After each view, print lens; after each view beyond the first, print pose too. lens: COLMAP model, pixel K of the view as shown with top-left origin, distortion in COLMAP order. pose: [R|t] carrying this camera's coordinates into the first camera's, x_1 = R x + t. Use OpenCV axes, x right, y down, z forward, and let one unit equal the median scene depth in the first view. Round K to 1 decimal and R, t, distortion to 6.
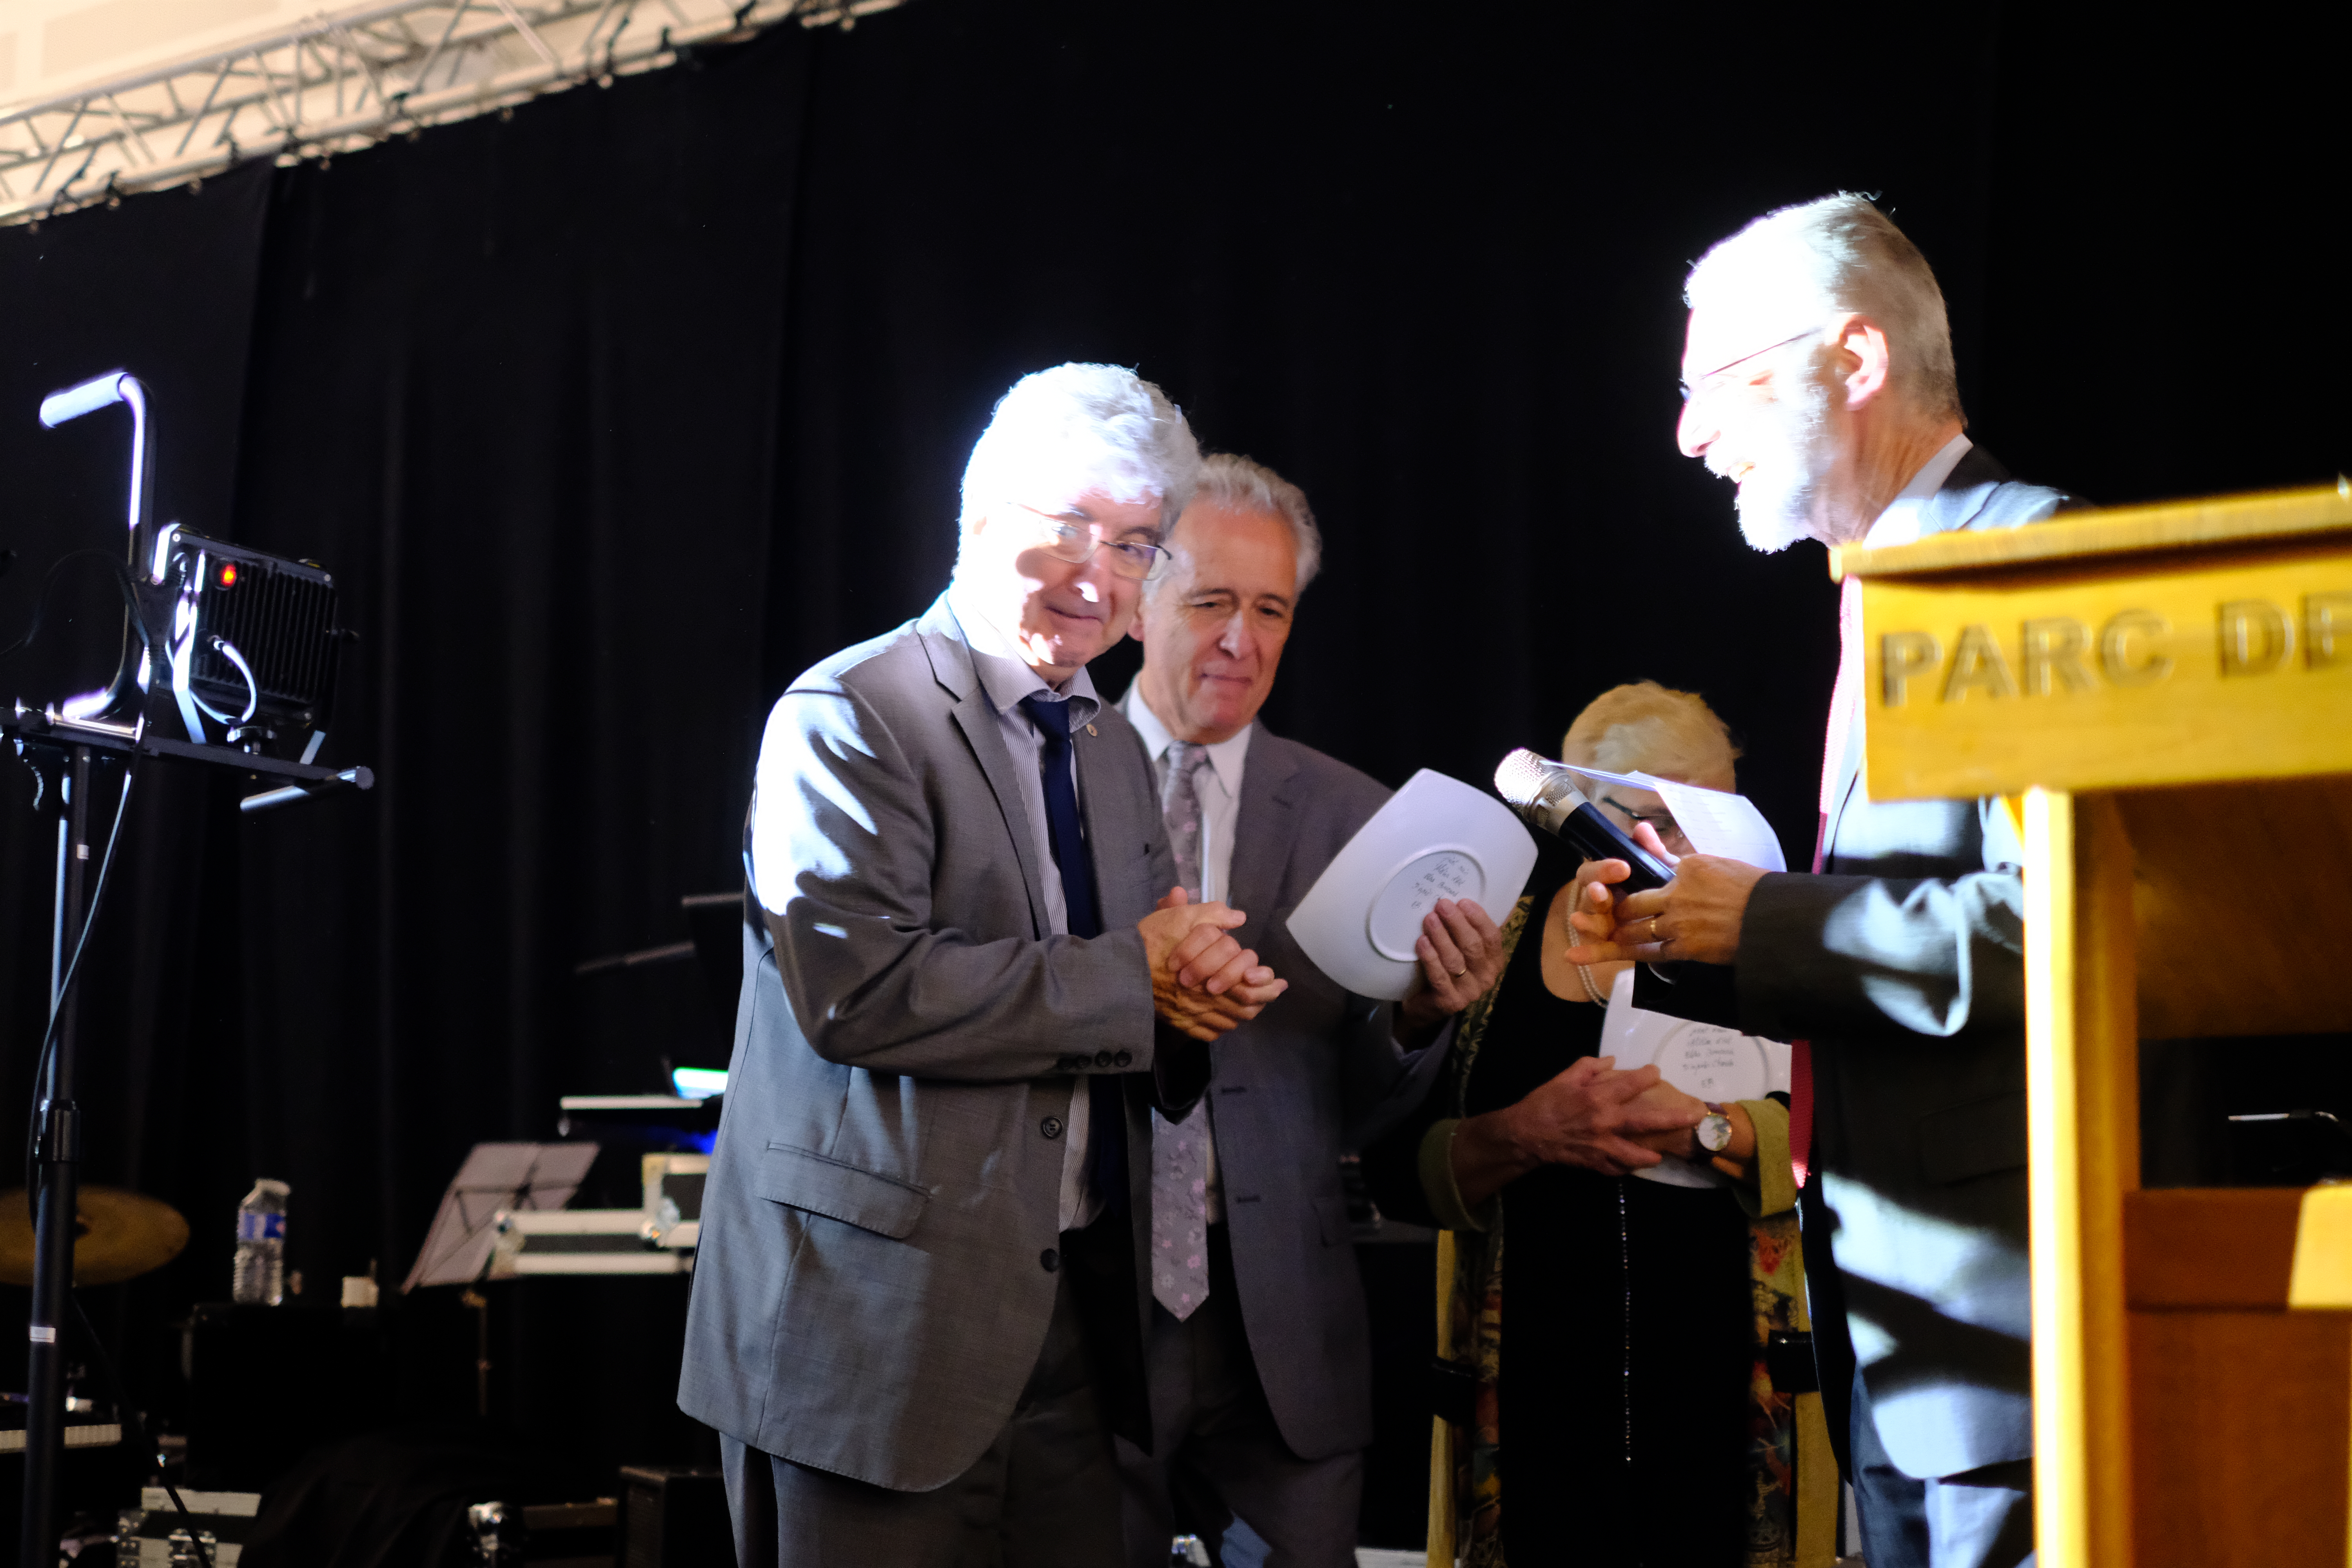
lens RADIAL K [[3638.1, 0, 1176.0], [0, 3638.1, 784.0], [0, 0, 1]] dist [-0.014883, 0.017298]
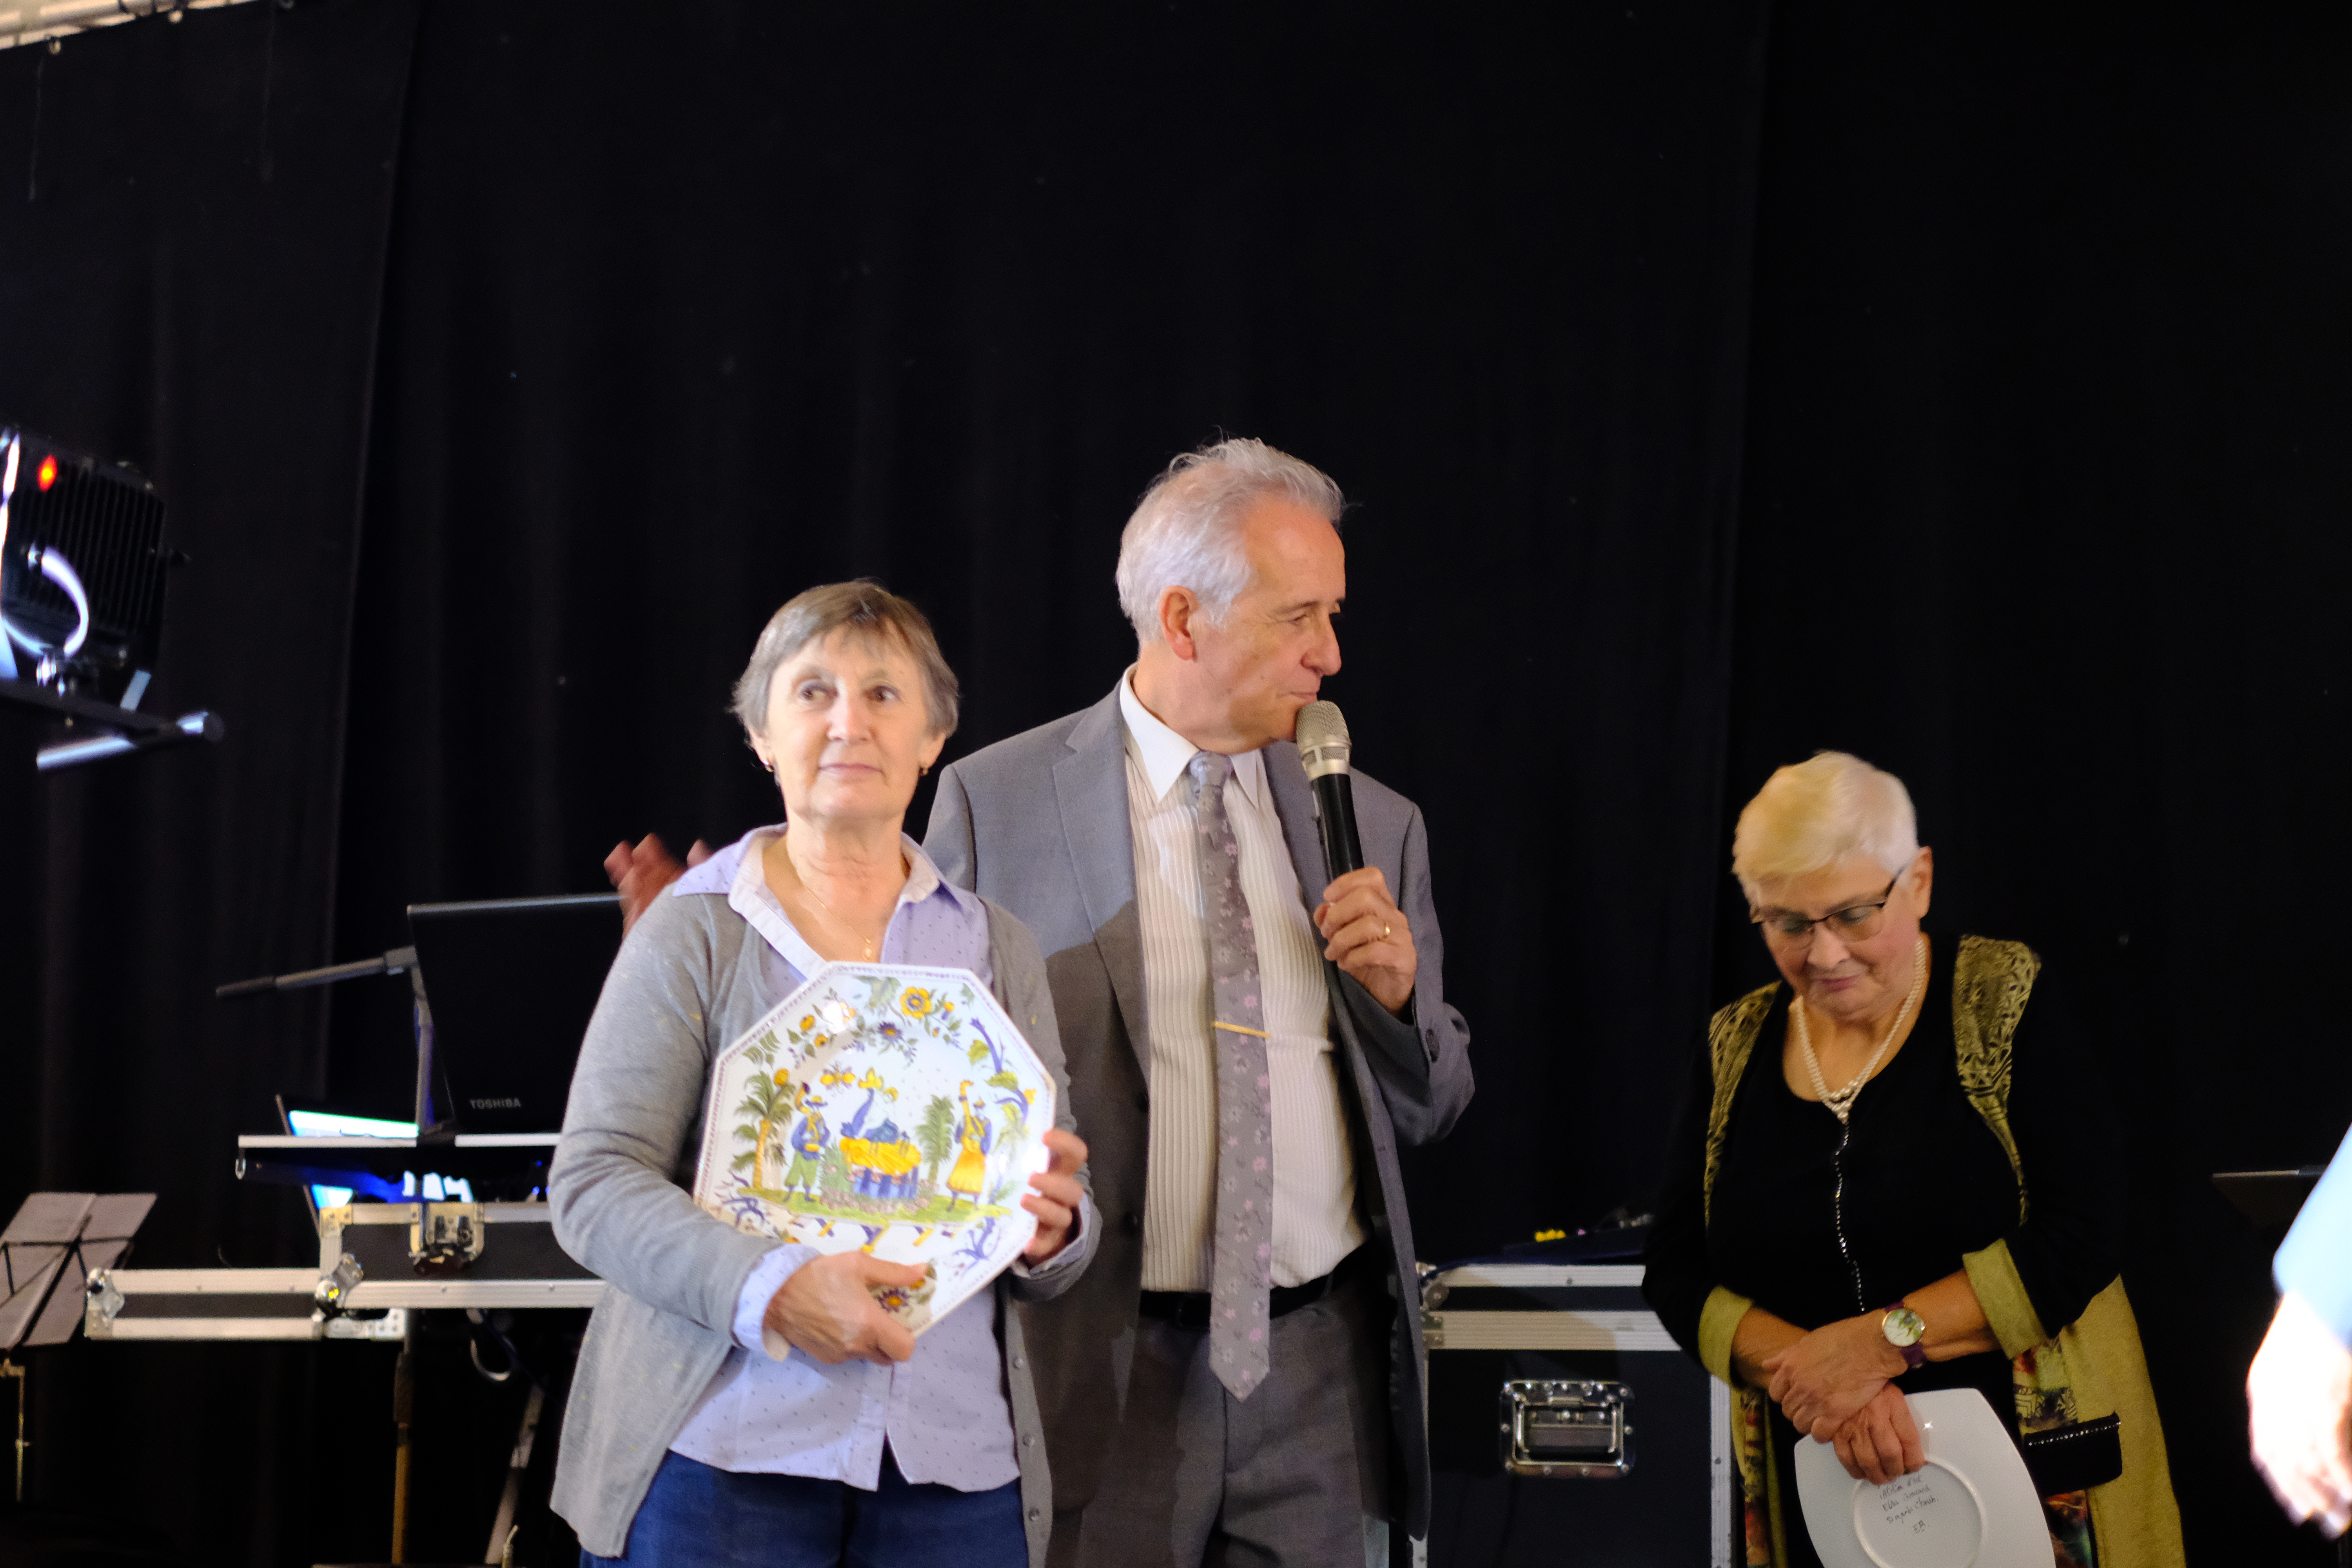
lens RADIAL K [[3630.0, 0, 1176.0], [0, 3630.0, 784.0], [0, 0, 1]] dist [-0.012869, -0.000618]
pose [[0.982661, 0.030135, 0.182947, -0.106950], [-0.026641, 0.999413, -0.021526, 0.015071], [-0.183489, 0.016279, 0.982887, 0.108737]]
